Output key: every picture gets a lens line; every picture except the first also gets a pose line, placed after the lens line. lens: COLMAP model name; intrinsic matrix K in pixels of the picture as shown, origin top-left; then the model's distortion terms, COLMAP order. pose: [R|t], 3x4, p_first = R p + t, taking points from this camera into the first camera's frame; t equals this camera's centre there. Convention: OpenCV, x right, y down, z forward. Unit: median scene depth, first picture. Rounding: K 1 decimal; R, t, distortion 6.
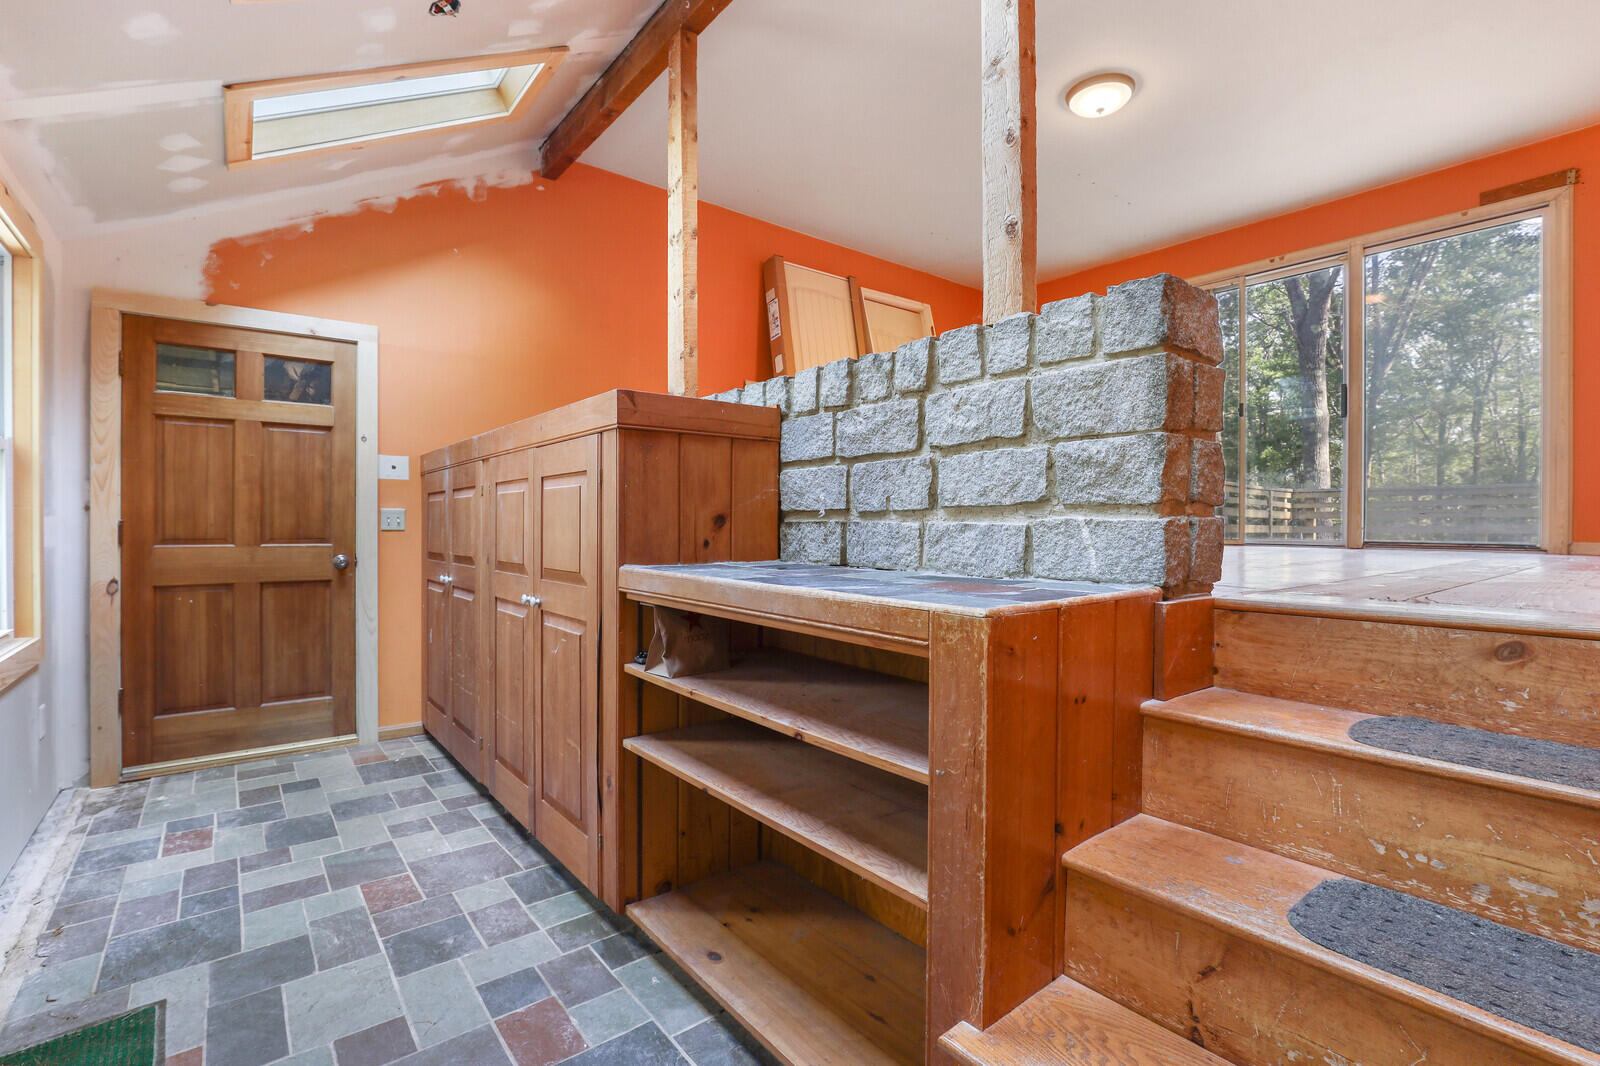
lens RADIAL K [[739.8, 0, 794.2], [0, 739.8, 515.3], [0, 0, 1]] dist [-0.019381, 0.000278]
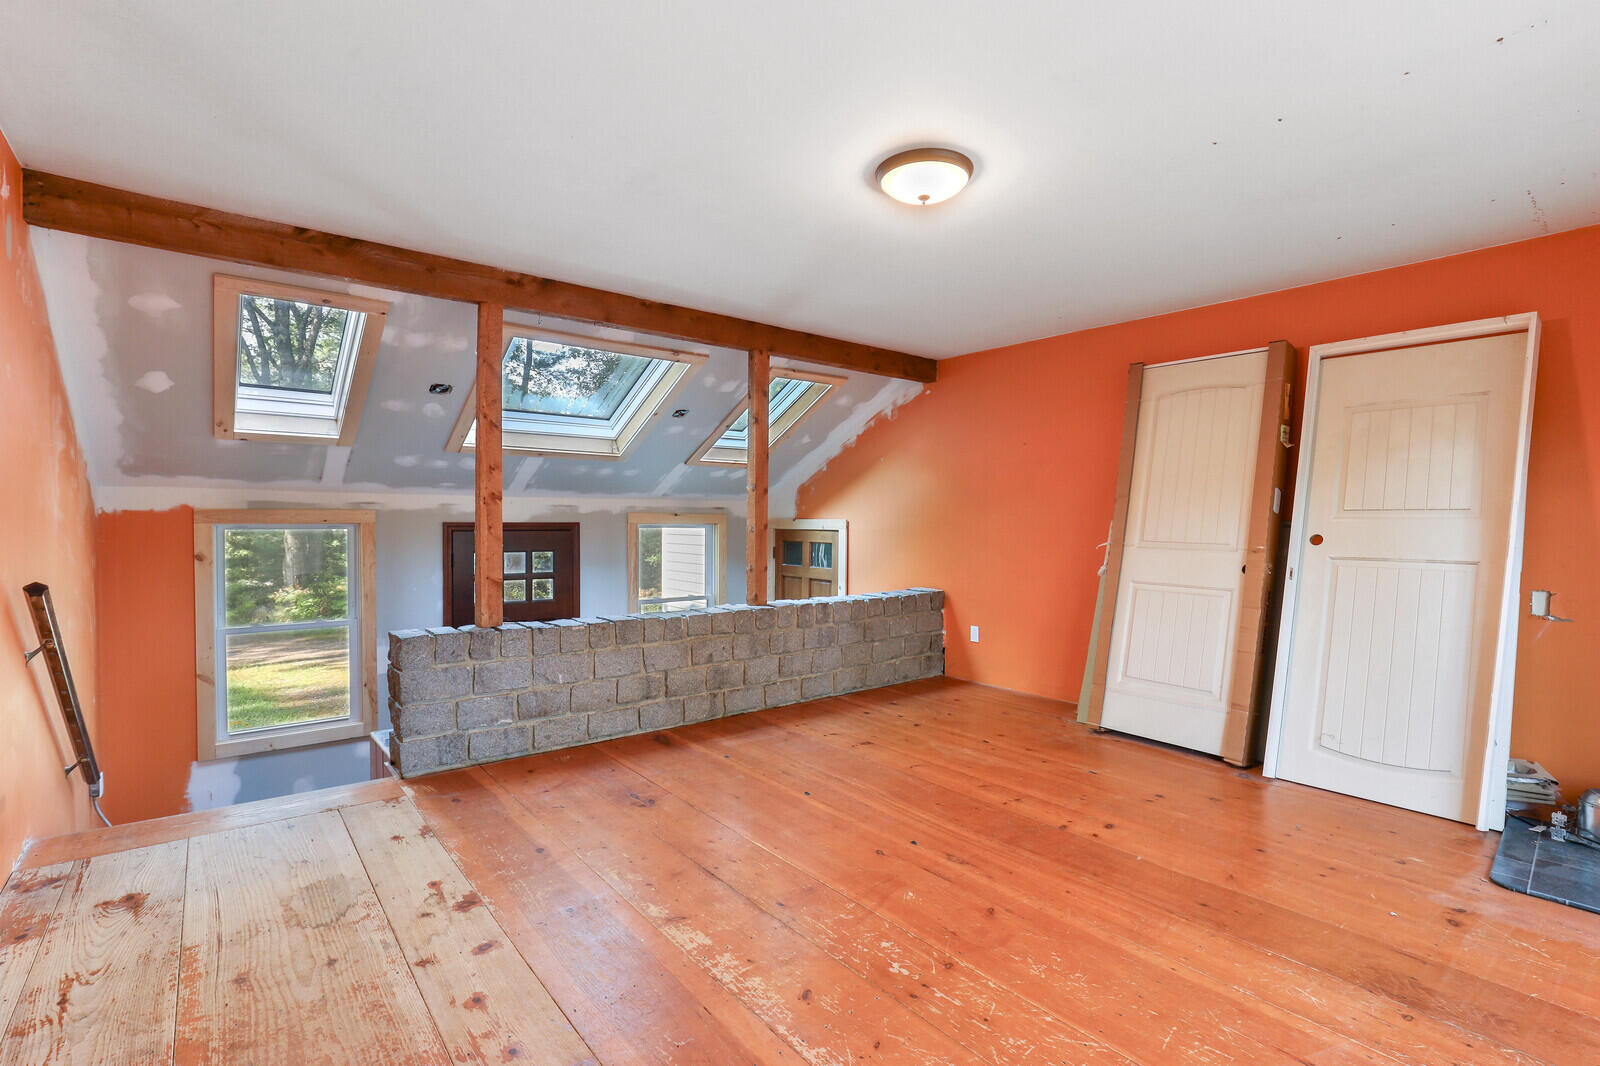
lens RADIAL K [[739.8, 0, 794.2], [0, 739.8, 515.3], [0, 0, 1]] dist [-0.019381, 0.000278]
pose [[-0.003260, -0.003363, -0.999989, 0.983803], [0.004903, 0.999982, -0.003379, -0.230968], [0.999983, -0.004914, -0.003244, 0.789066]]
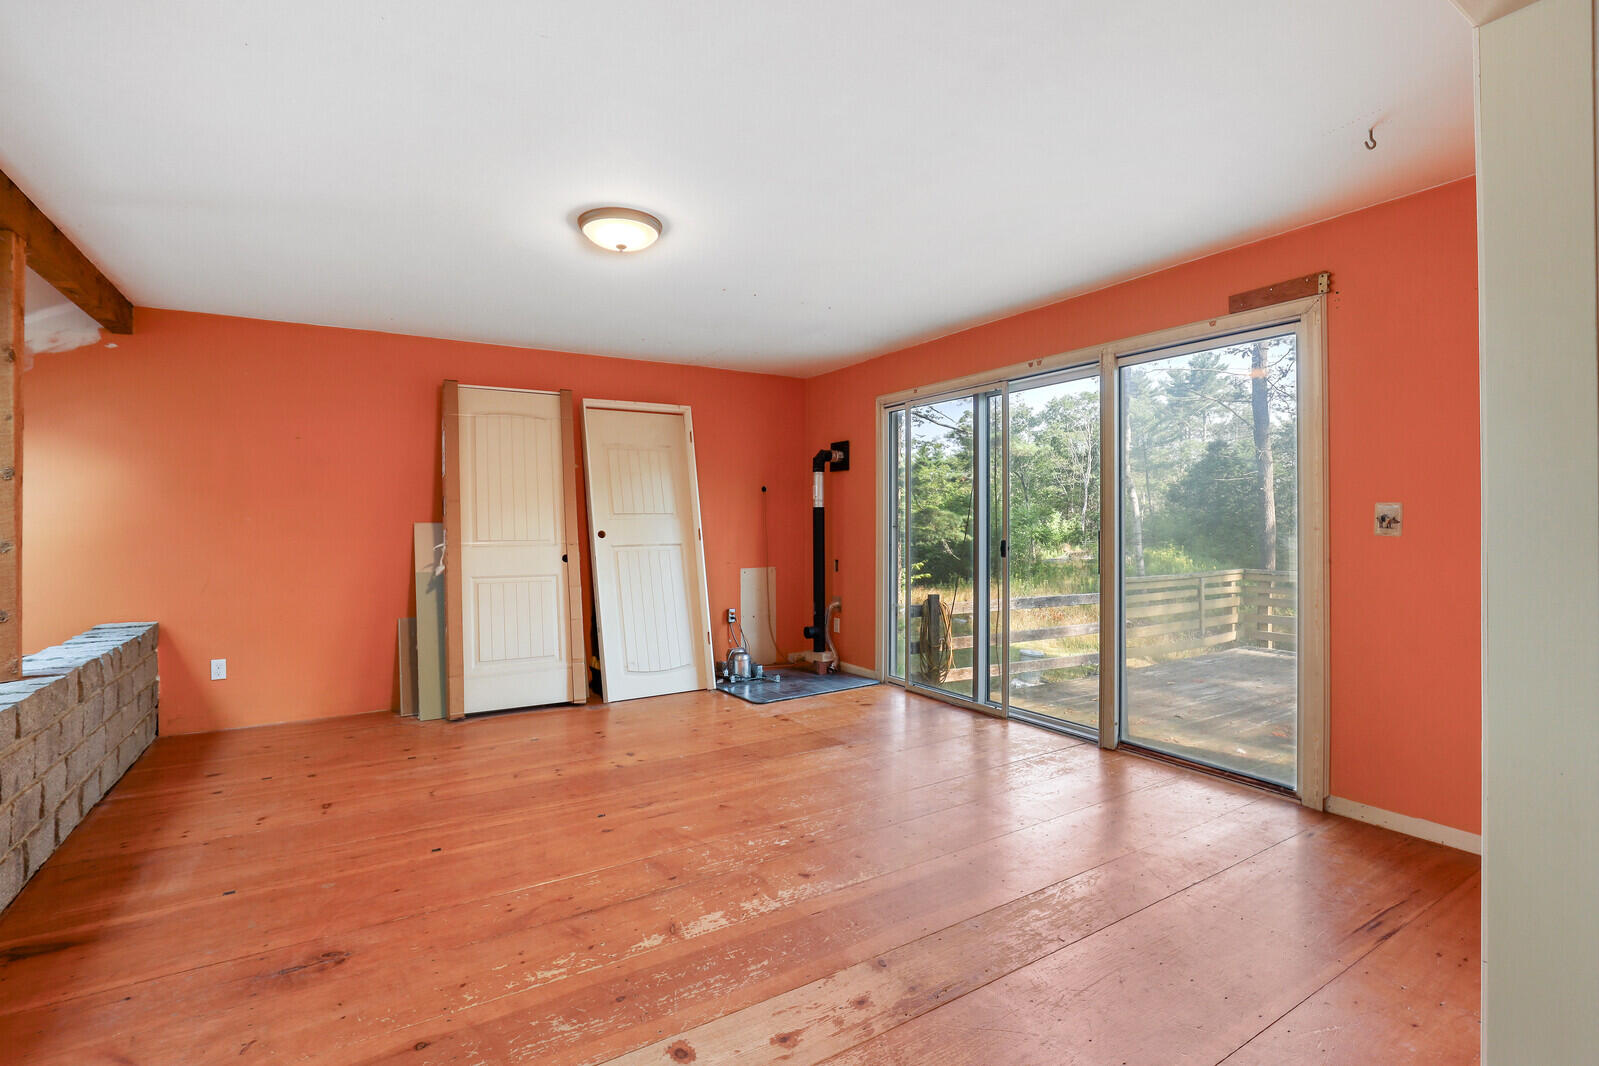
lens RADIAL K [[739.4, 0, 793.7], [0, 739.4, 515.3], [0, 0, 1]] dist [-0.019381, 0.000278]
pose [[0.991338, -0.006023, -0.131196, 0.629125], [0.007044, 0.999948, 0.007317, -0.241748], [0.131145, -0.008178, 0.991329, 0.223776]]
